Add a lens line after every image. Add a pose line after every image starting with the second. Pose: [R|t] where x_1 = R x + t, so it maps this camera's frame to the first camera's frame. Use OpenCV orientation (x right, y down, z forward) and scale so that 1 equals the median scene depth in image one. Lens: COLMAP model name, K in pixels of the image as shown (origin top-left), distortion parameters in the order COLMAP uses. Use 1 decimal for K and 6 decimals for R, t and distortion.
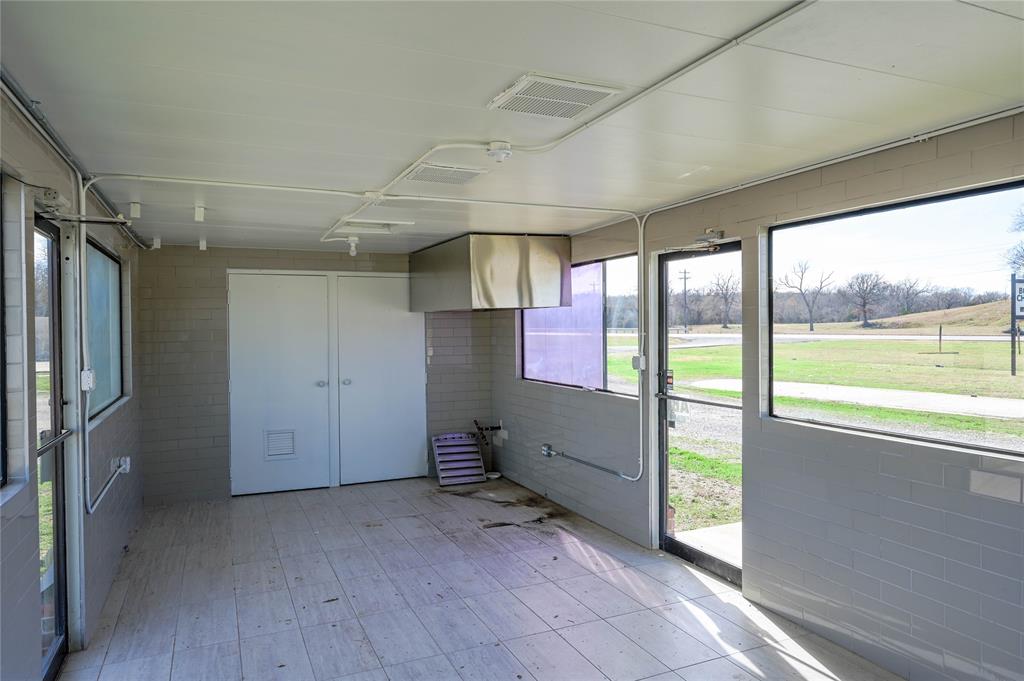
lens RADIAL K [[683.8, 0, 517.3], [0, 683.8, 340.3], [0, 0, 1]] dist [-0.004283, -0.000365]
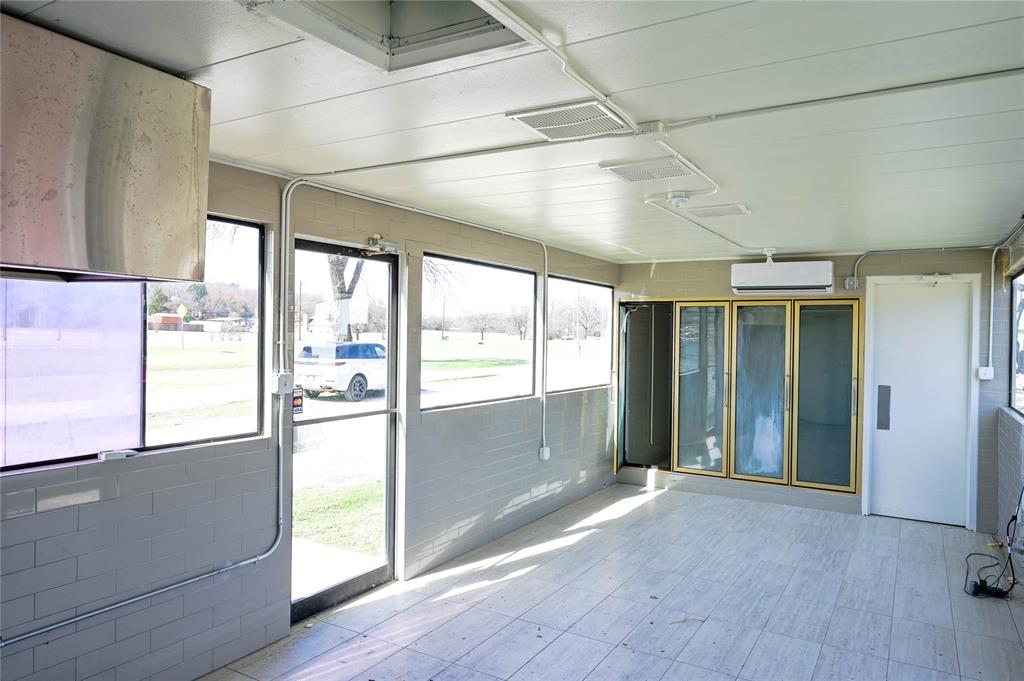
lens RADIAL K [[683.8, 0, 517.9], [0, 683.8, 338.3], [0, 0, 1]] dist [-0.004283, -0.000365]
pose [[-0.586699, -0.007950, 0.809766, -0.616213], [-0.000646, 0.999956, 0.009350, -0.023698], [-0.809804, 0.004962, -0.586679, 1.391045]]
